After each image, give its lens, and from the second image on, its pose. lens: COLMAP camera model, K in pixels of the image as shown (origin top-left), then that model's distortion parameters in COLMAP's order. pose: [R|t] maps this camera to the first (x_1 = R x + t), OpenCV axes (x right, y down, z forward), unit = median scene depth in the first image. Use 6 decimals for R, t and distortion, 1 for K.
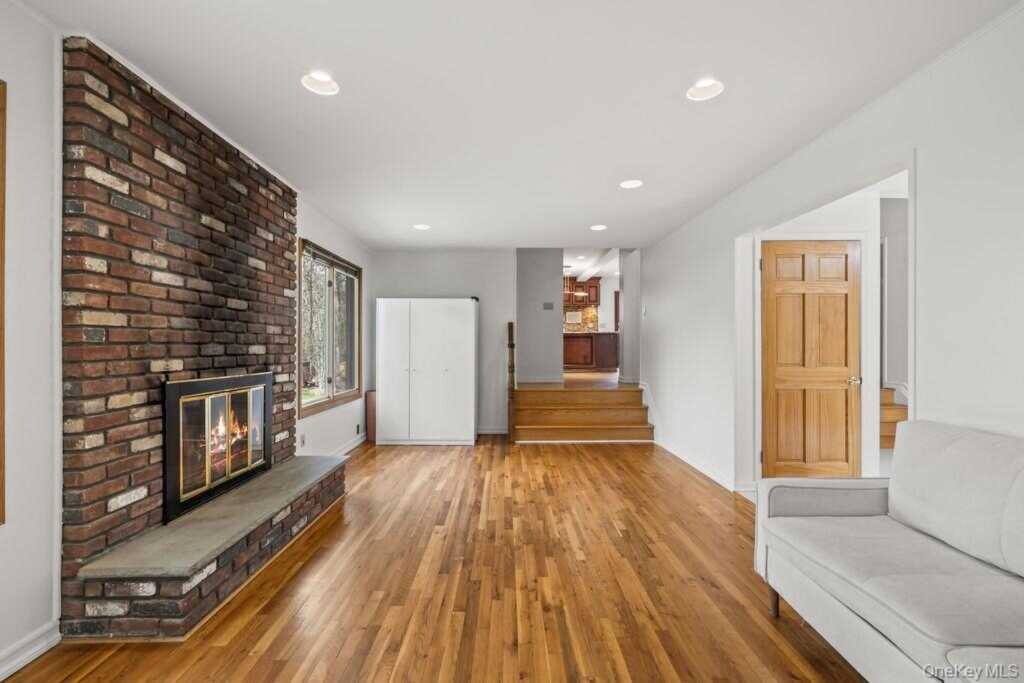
lens RADIAL K [[428.4, 0, 513.2], [0, 428.4, 344.4], [0, 0, 1]] dist [0.000013, 0.000133]
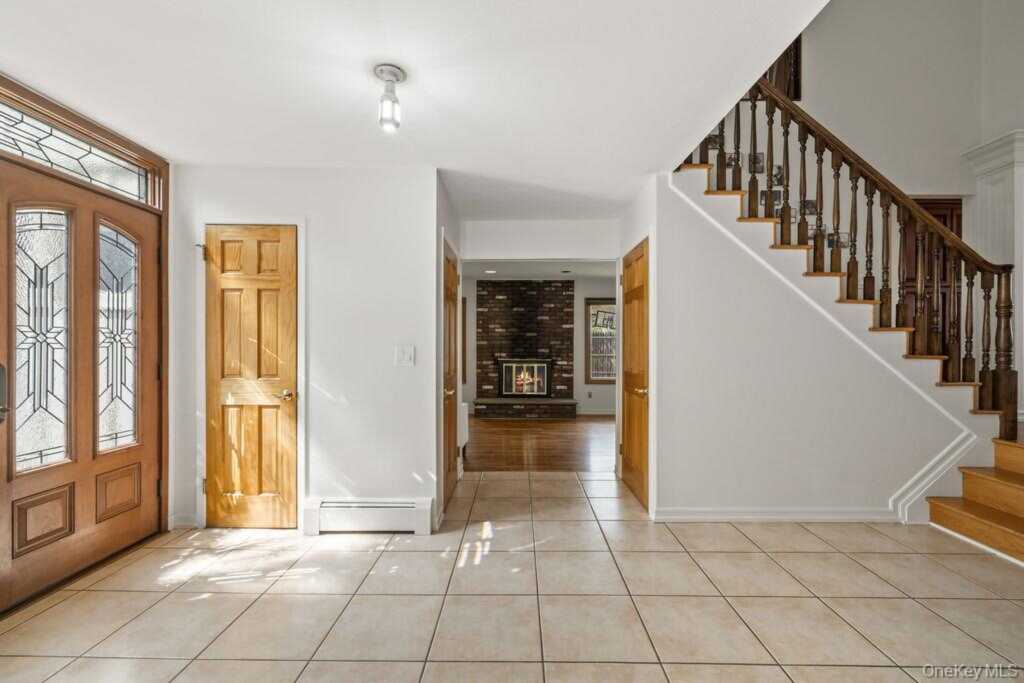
lens RADIAL K [[431.2, 0, 512.0], [0, 431.2, 341.5], [0, 0, 1]] dist [0.001631, 0.000050]
pose [[-0.028758, -0.012197, -0.999512, 2.434020], [0.001409, 0.999924, -0.012242, -0.013259], [0.999585, -0.001760, -0.028739, 1.049431]]
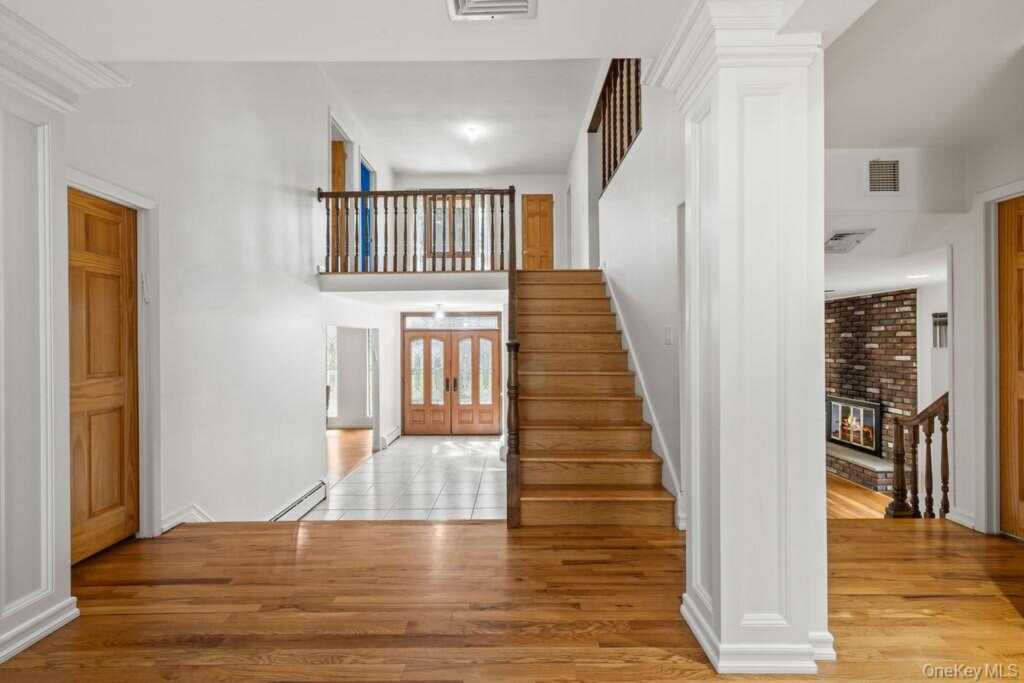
lens RADIAL K [[434.1, 0, 514.5], [0, 434.1, 342.1], [0, 0, 1]] dist [-0.000106, 0.000088]
pose [[-0.999906, 0.005250, 0.012693, 1.174322], [0.005136, 0.999946, -0.009047, -0.231918], [-0.012740, -0.008981, -0.999879, 3.534045]]
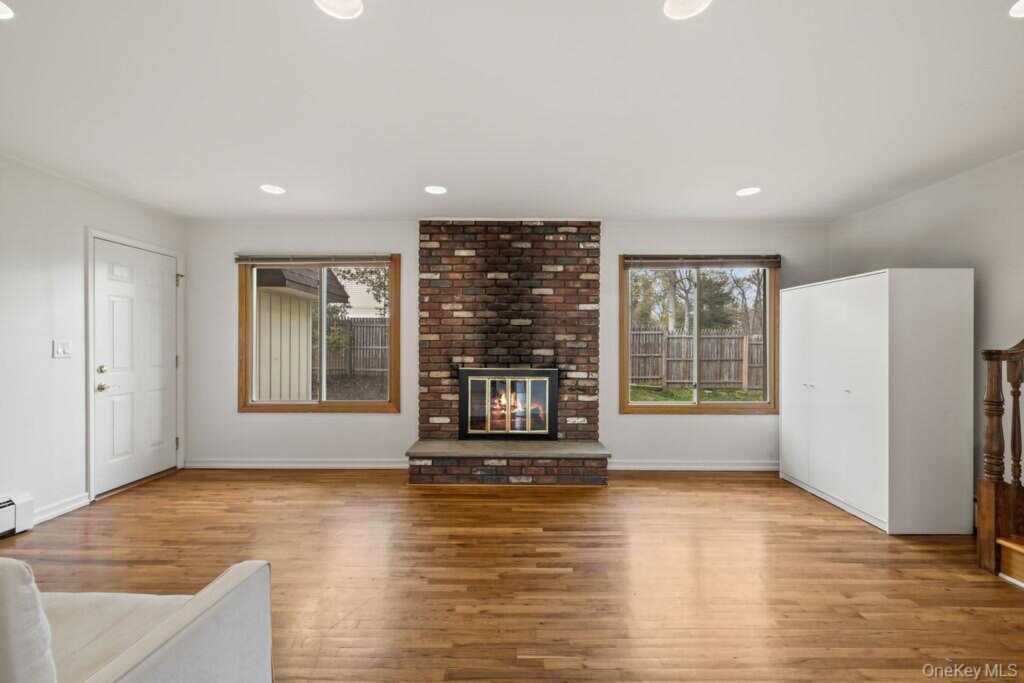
lens RADIAL K [[431.2, 0, 512.0], [0, 431.2, 341.5], [0, 0, 1]] dist [0.001631, 0.000050]
pose [[-0.016198, -0.003676, -0.999862, 0.982478], [0.000603, 0.999993, -0.003686, -0.020905], [0.999869, -0.000663, -0.016196, 1.092787]]
